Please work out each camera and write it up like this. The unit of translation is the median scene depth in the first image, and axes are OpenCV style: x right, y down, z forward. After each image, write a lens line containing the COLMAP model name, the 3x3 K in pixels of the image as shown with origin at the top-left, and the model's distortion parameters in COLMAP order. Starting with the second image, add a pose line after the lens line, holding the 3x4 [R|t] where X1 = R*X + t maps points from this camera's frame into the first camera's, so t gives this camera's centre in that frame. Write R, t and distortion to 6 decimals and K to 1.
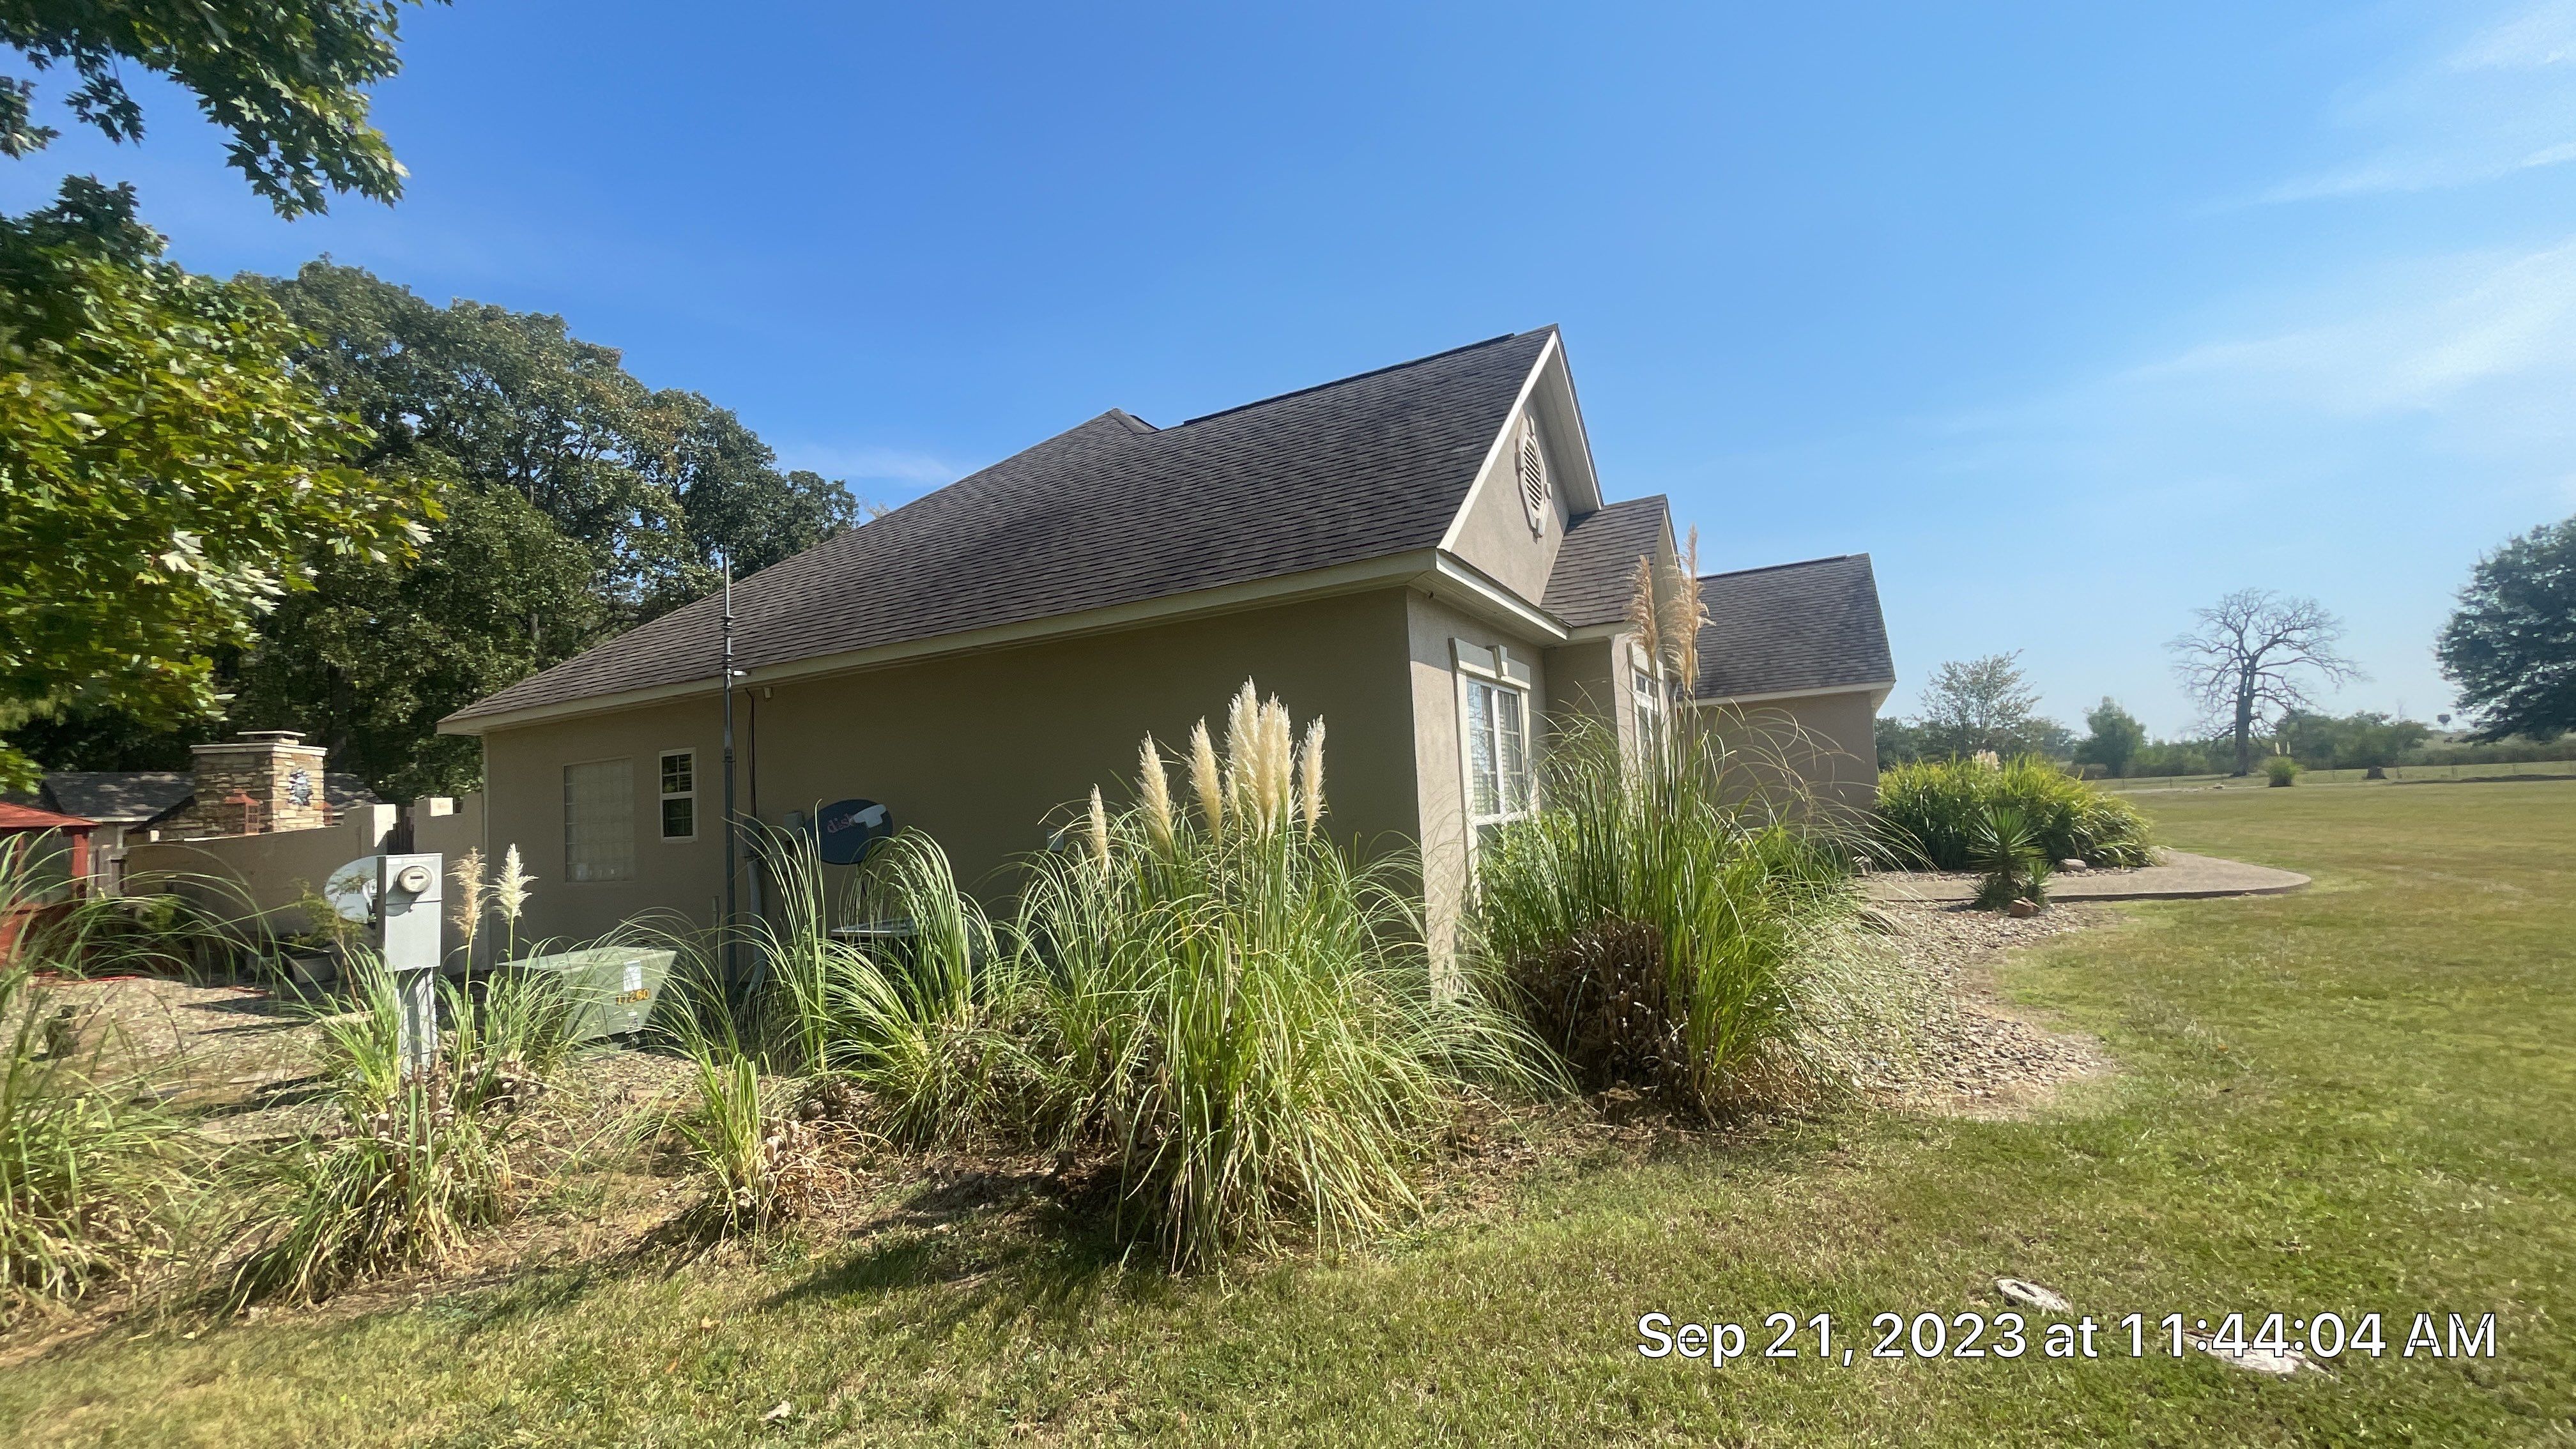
lens RADIAL K [[1035.1, 0, 1286.9], [0, 1035.1, 736.0], [0, 0, 1]] dist [-0.001508, -0.000033]
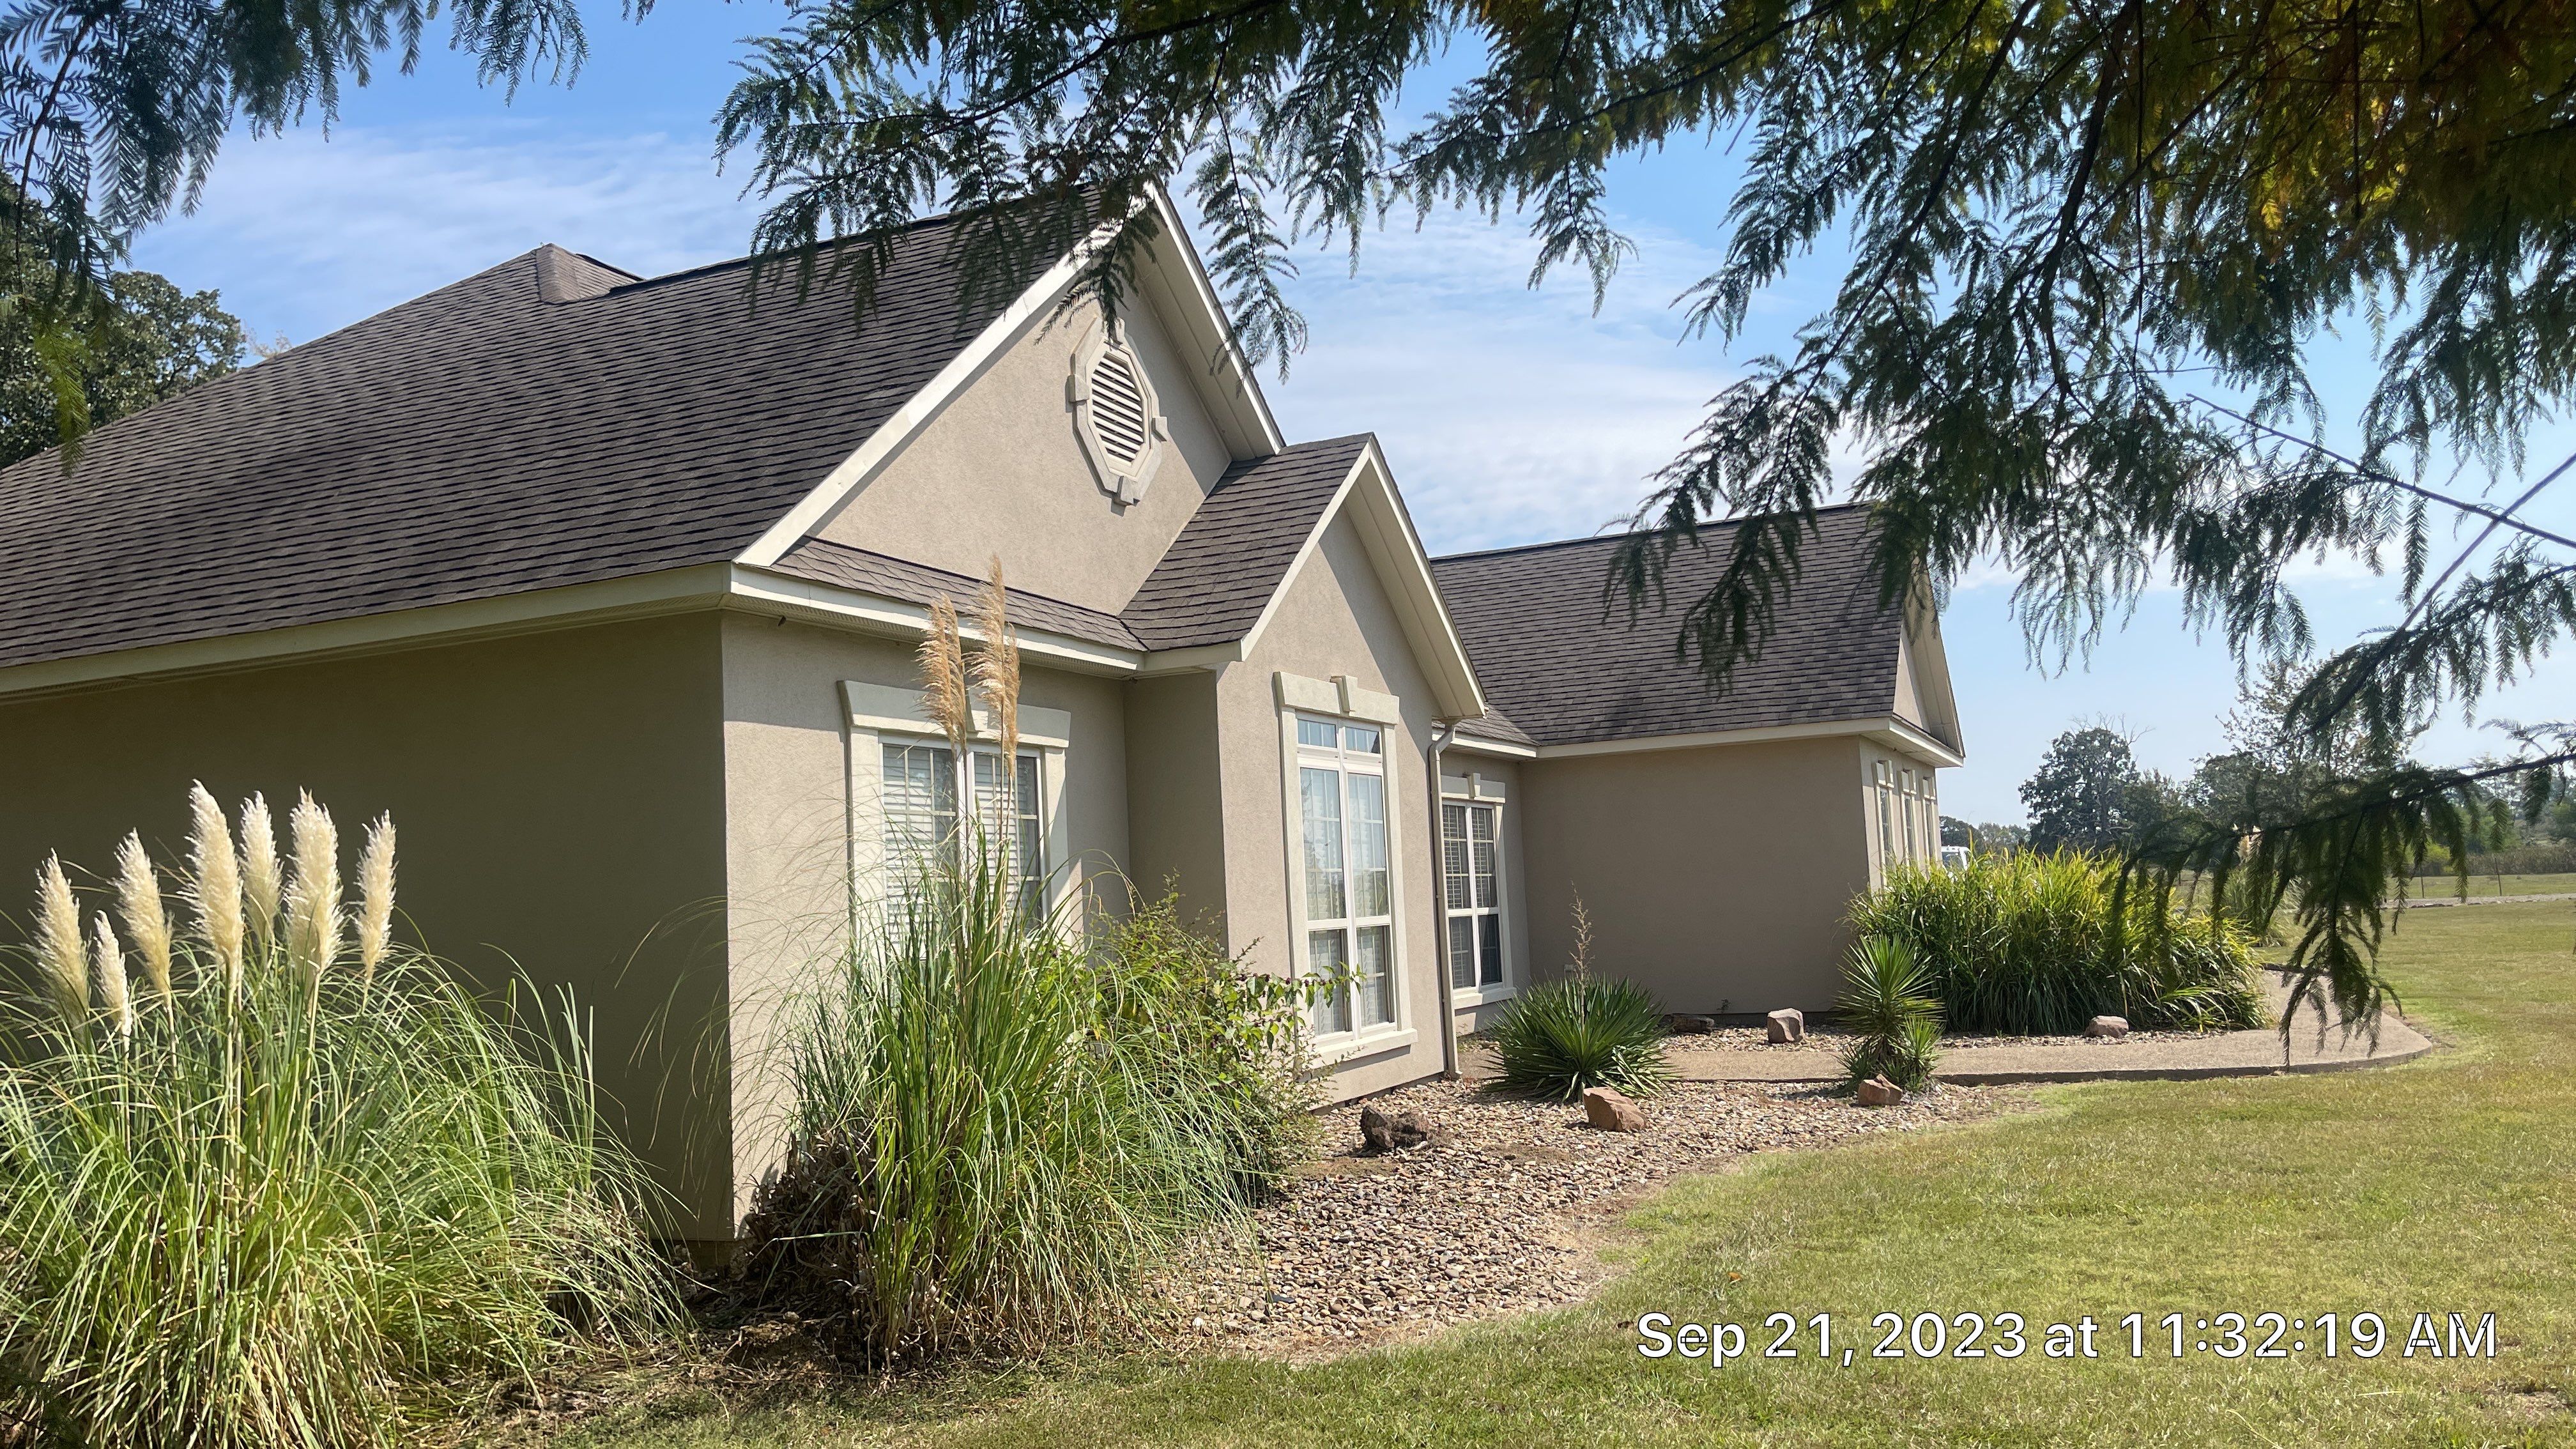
lens RADIAL K [[1949.9, 0, 1286.0], [0, 1949.9, 729.8], [0, 0, 1]] dist [0.055189, -0.043505]
pose [[0.997708, 0.012869, 0.066431, 0.244724], [-0.011355, 0.999668, -0.023128, -0.025001], [-0.066706, 0.022321, 0.997523, -0.188962]]
